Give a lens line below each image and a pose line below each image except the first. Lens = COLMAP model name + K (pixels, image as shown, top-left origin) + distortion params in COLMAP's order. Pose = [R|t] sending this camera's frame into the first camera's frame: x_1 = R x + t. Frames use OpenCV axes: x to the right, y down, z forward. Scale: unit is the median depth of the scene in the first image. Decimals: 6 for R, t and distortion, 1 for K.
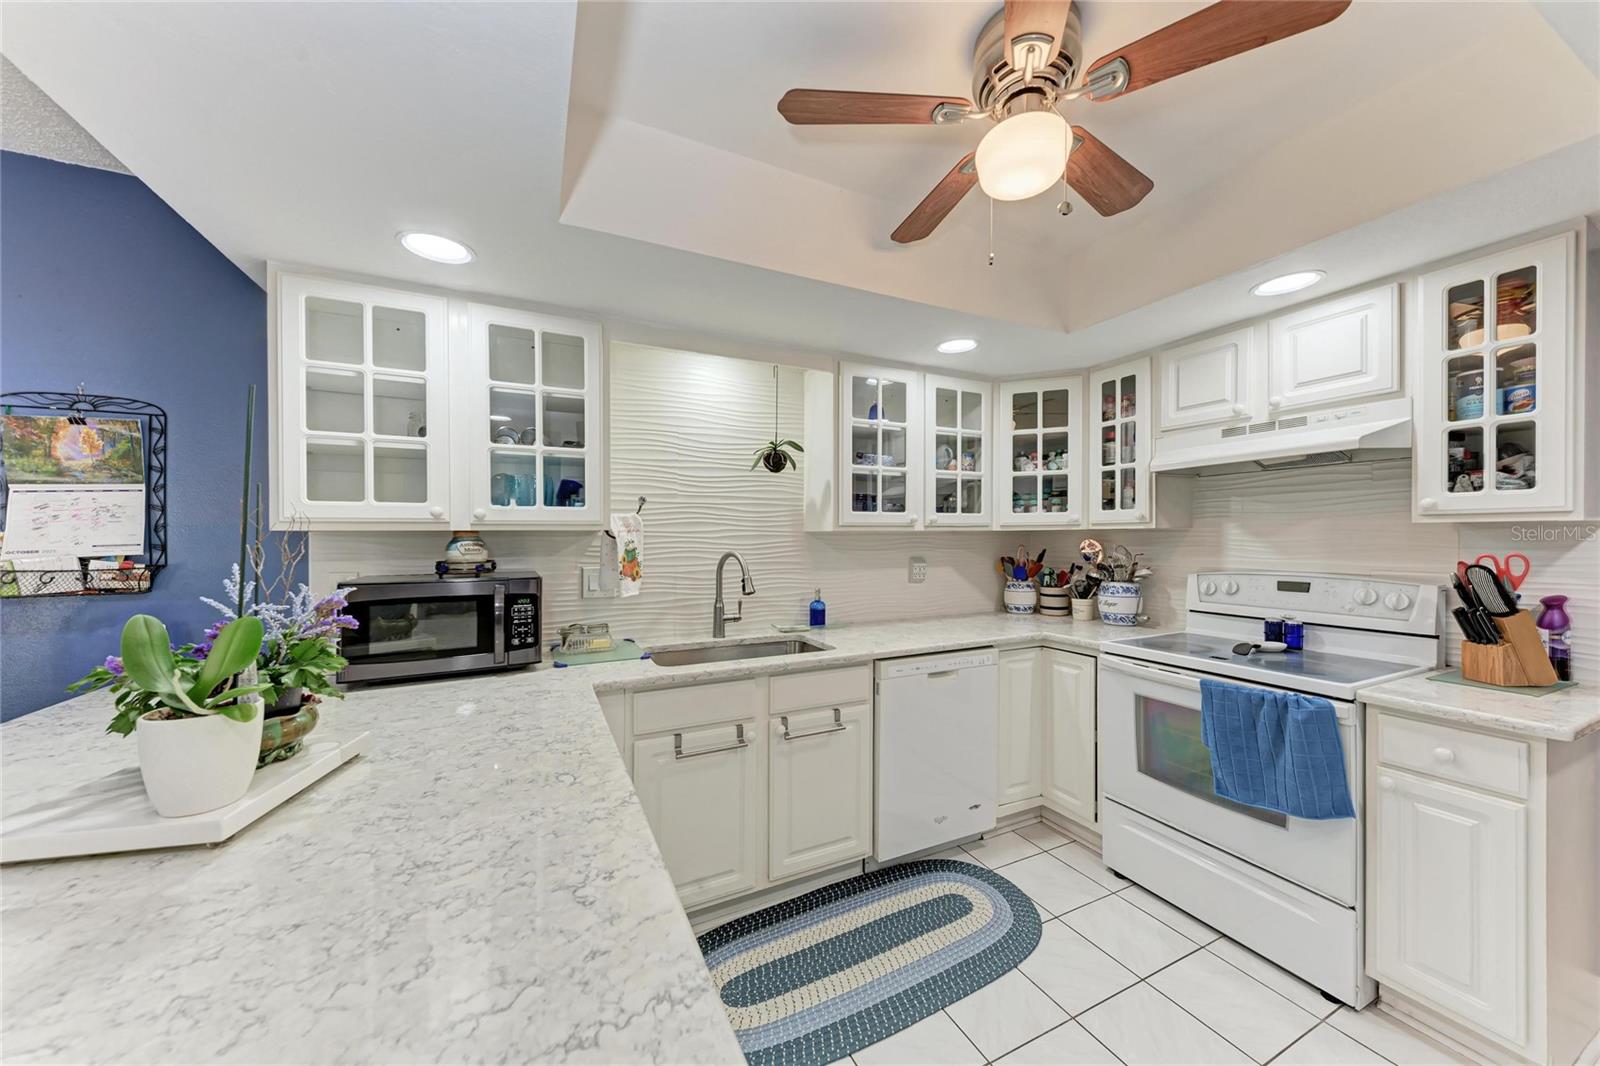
lens RADIAL K [[557.4, 0, 804.1], [0, 557.4, 541.8], [0, 0, 1]] dist [0.010118, -0.001818]
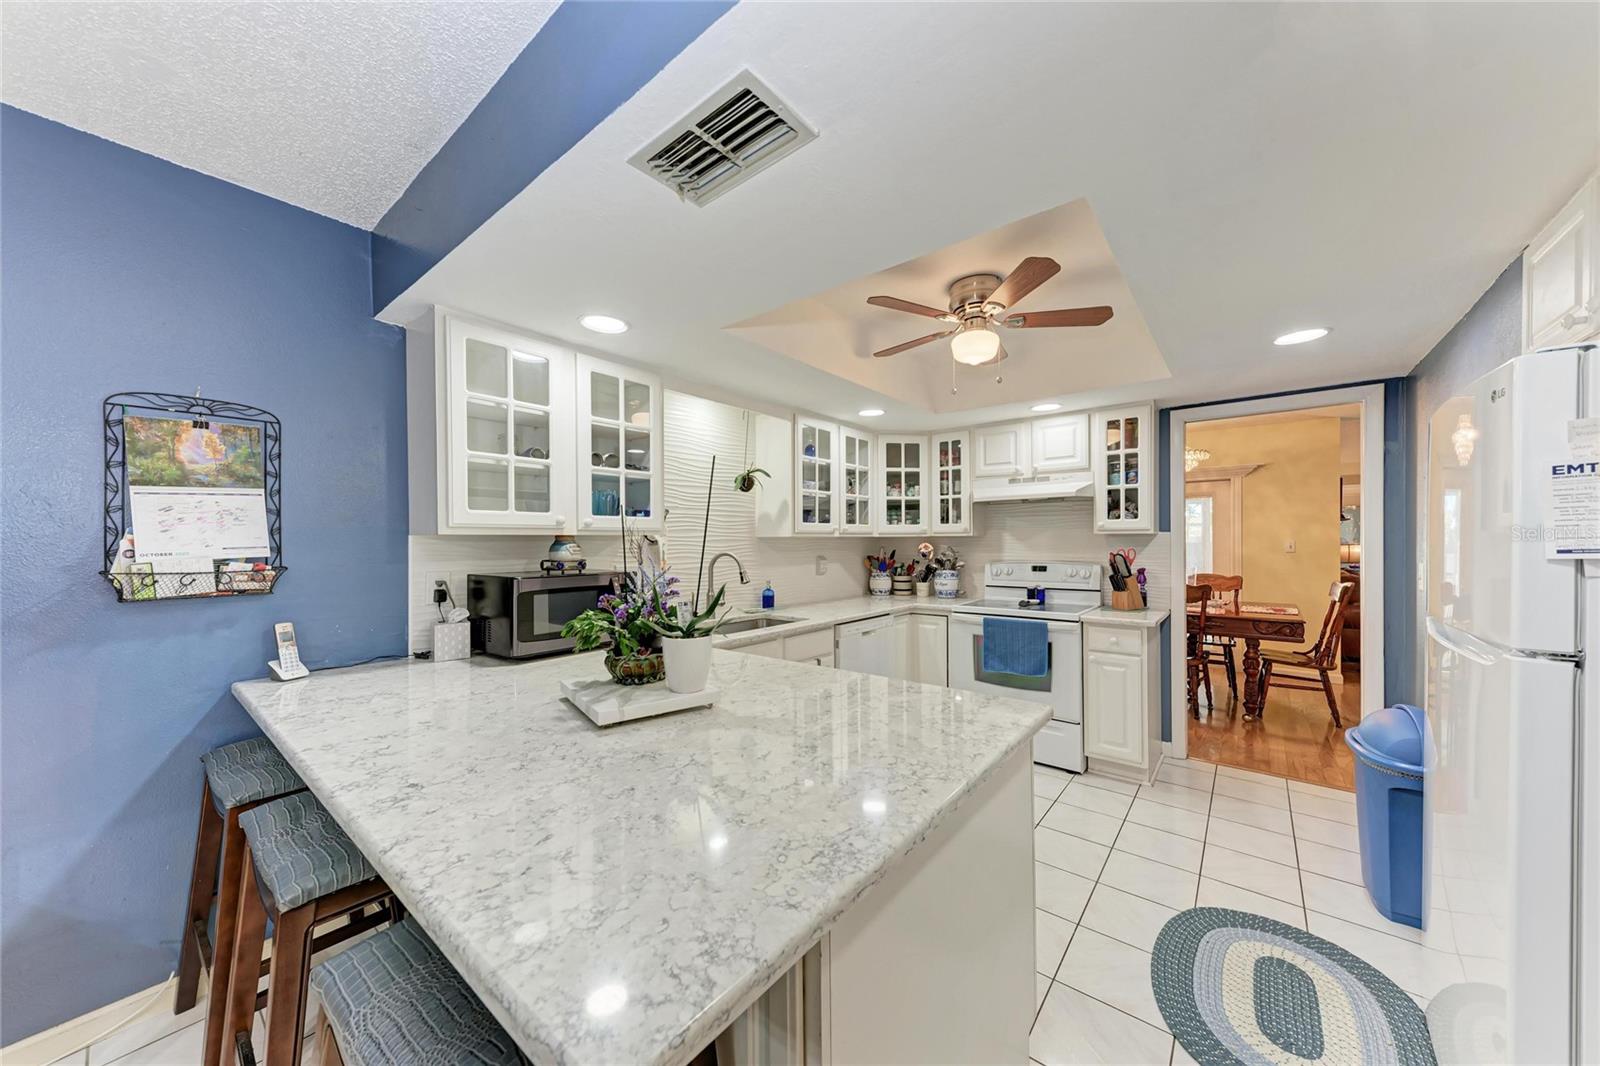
lens RADIAL K [[557.4, 0, 808.2], [0, 557.4, 544.7], [0, 0, 1]] dist [0.010118, -0.001818]
pose [[0.901833, -0.002329, 0.432078, -0.624980], [0.004267, 0.999985, -0.003515, 0.007089], [-0.432064, 0.005014, 0.901829, -0.319843]]
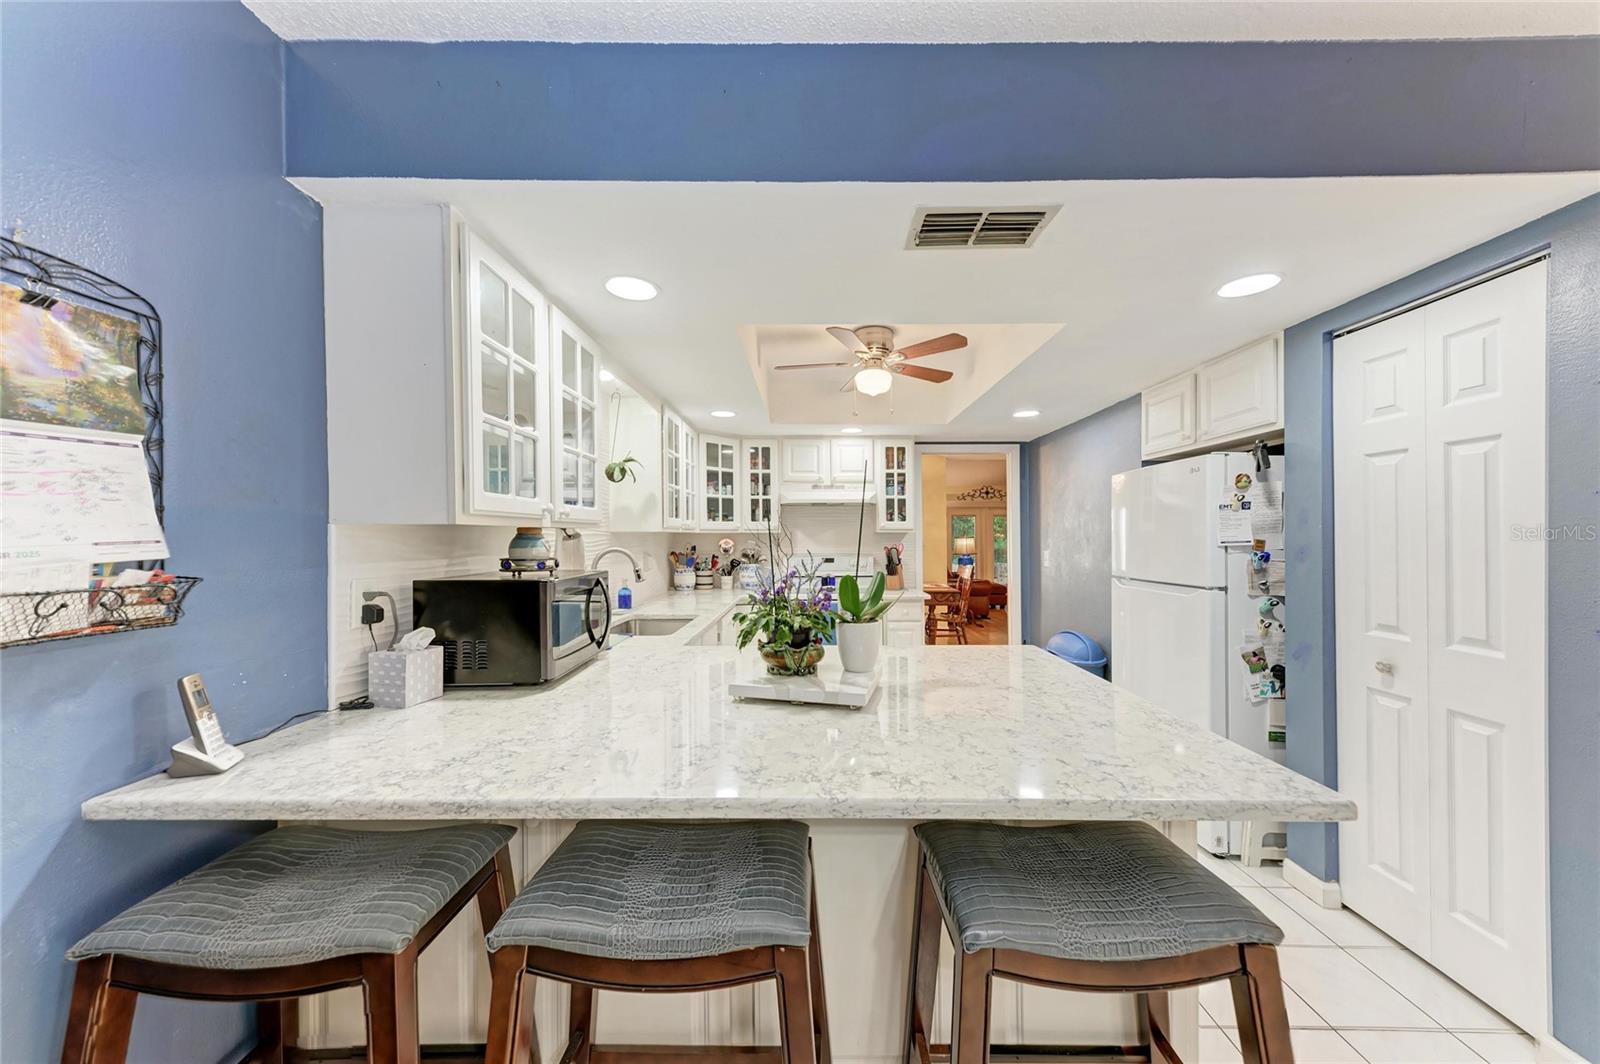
lens RADIAL K [[557.4, 0, 816.3], [0, 557.4, 538.0], [0, 0, 1]] dist [0.010118, -0.001818]
pose [[0.430455, 0.003388, 0.902605, -1.217962], [0.005995, 0.999960, -0.006612, 0.007864], [-0.902592, 0.008257, 0.430418, 0.121214]]
